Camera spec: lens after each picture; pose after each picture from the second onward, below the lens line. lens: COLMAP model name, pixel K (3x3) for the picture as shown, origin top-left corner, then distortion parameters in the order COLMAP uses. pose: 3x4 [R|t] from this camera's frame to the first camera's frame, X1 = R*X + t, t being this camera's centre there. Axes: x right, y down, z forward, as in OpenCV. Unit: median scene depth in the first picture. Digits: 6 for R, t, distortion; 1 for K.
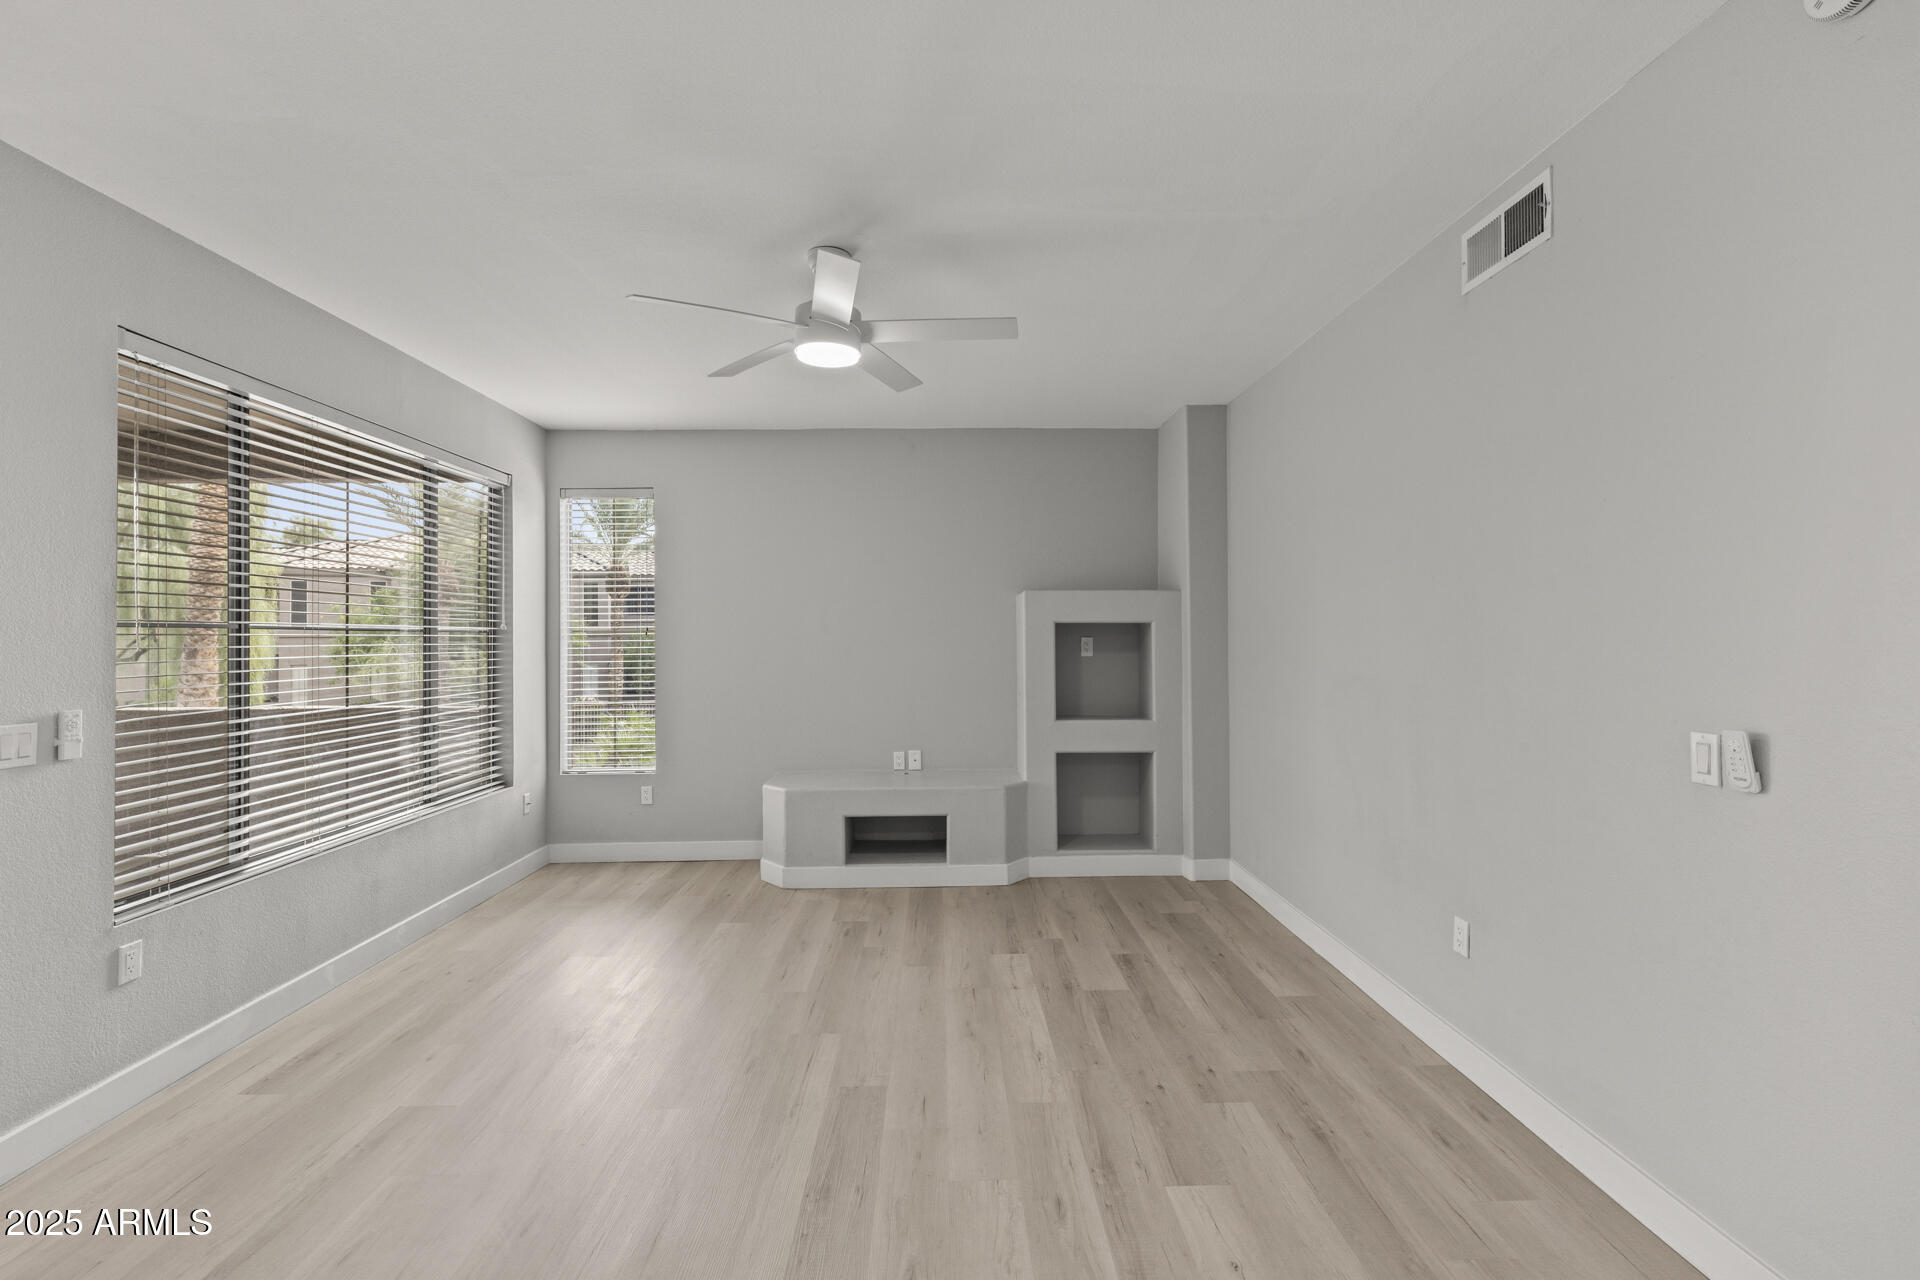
lens RADIAL K [[874.5, 0, 956.1], [0, 874.5, 627.9], [0, 0, 1]] dist [0.007708, -0.002731]
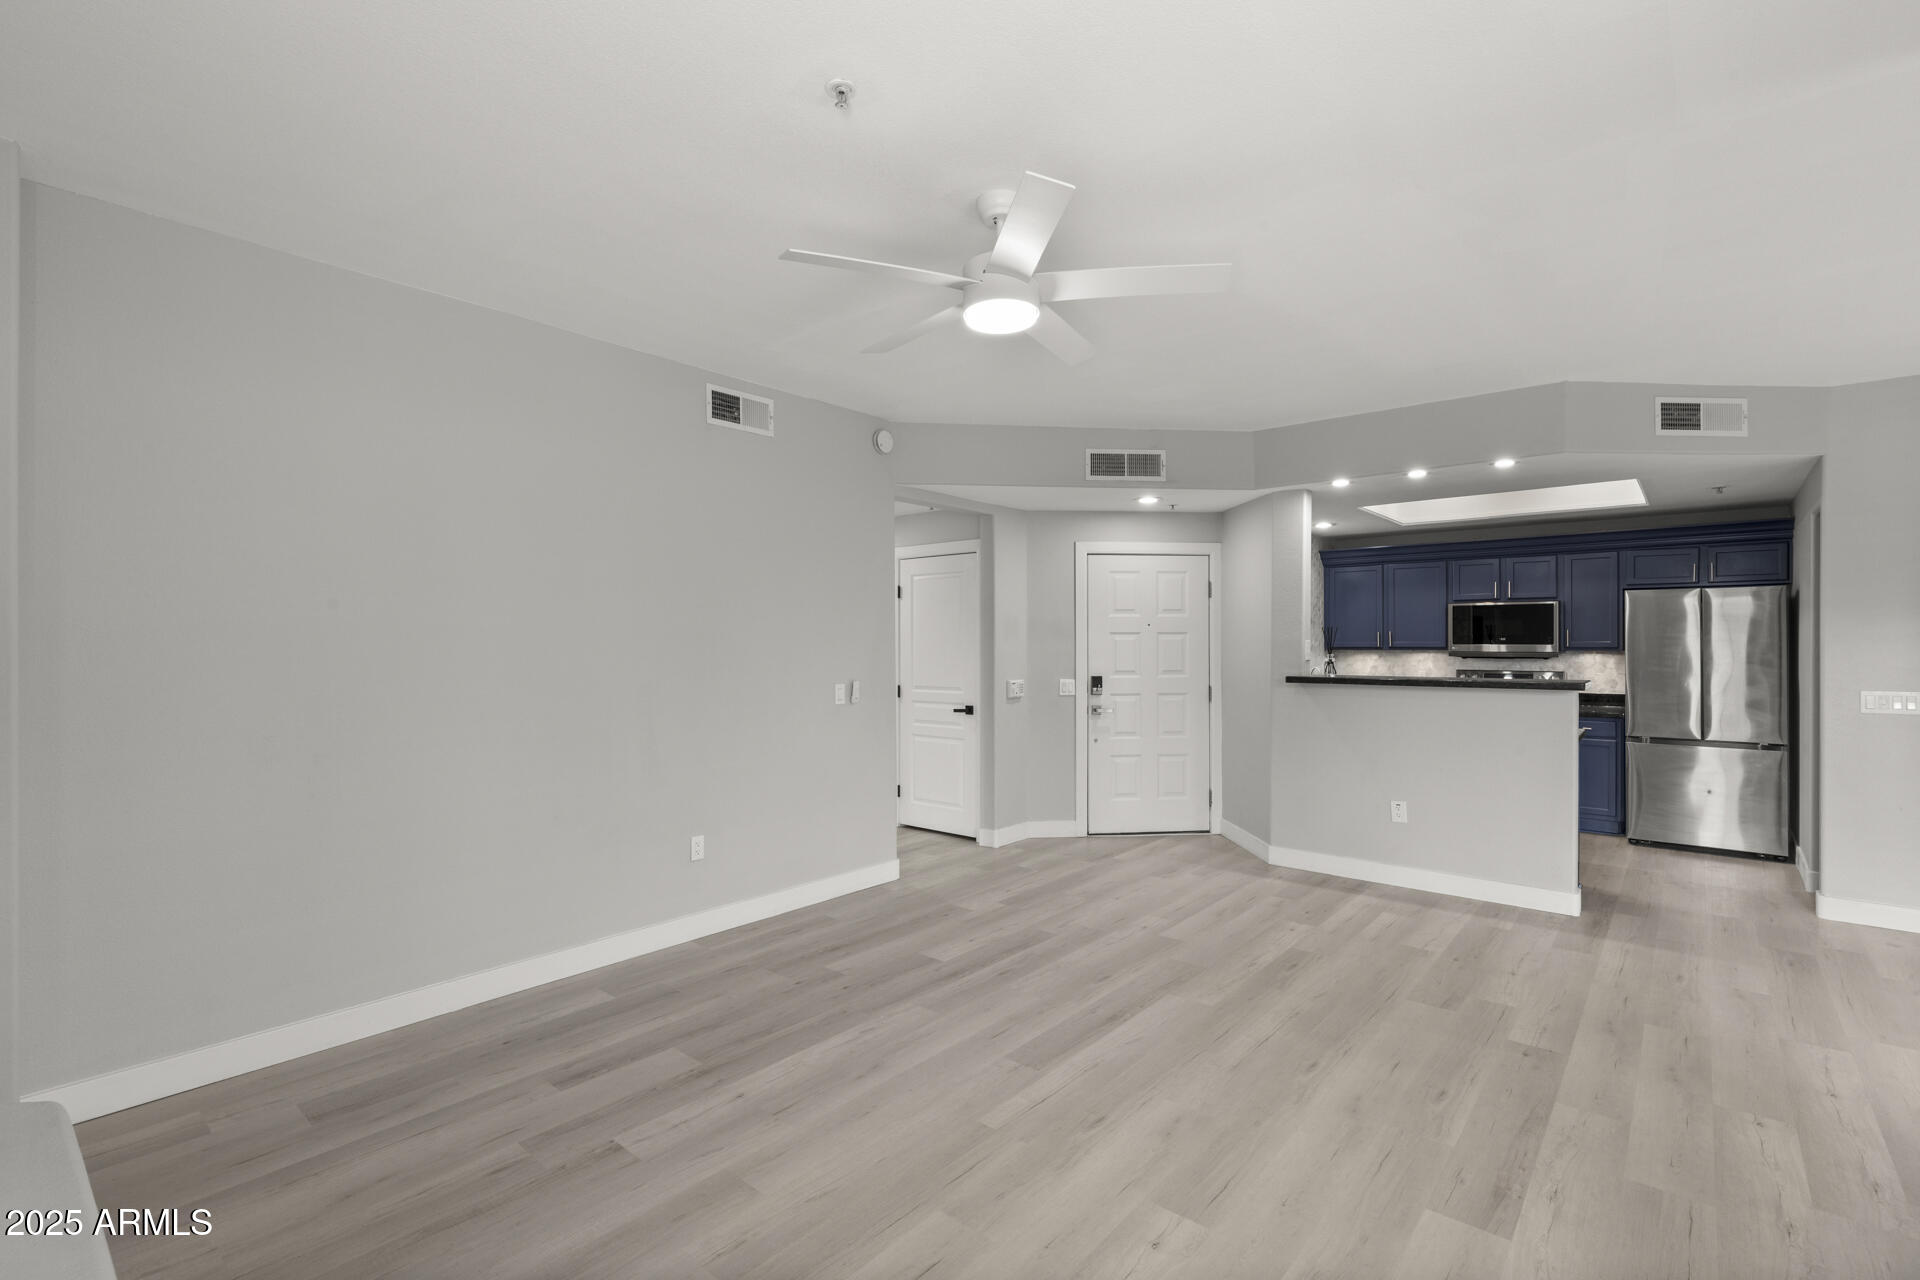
lens RADIAL K [[874.5, 0, 954.3], [0, 874.5, 649.2], [0, 0, 1]] dist [0.007708, -0.002731]
pose [[-0.743752, 0.002768, 0.668450, -0.463367], [0.001349, 0.999996, -0.002640, 0.011616], [-0.668454, -0.001062, -0.743753, 1.126317]]
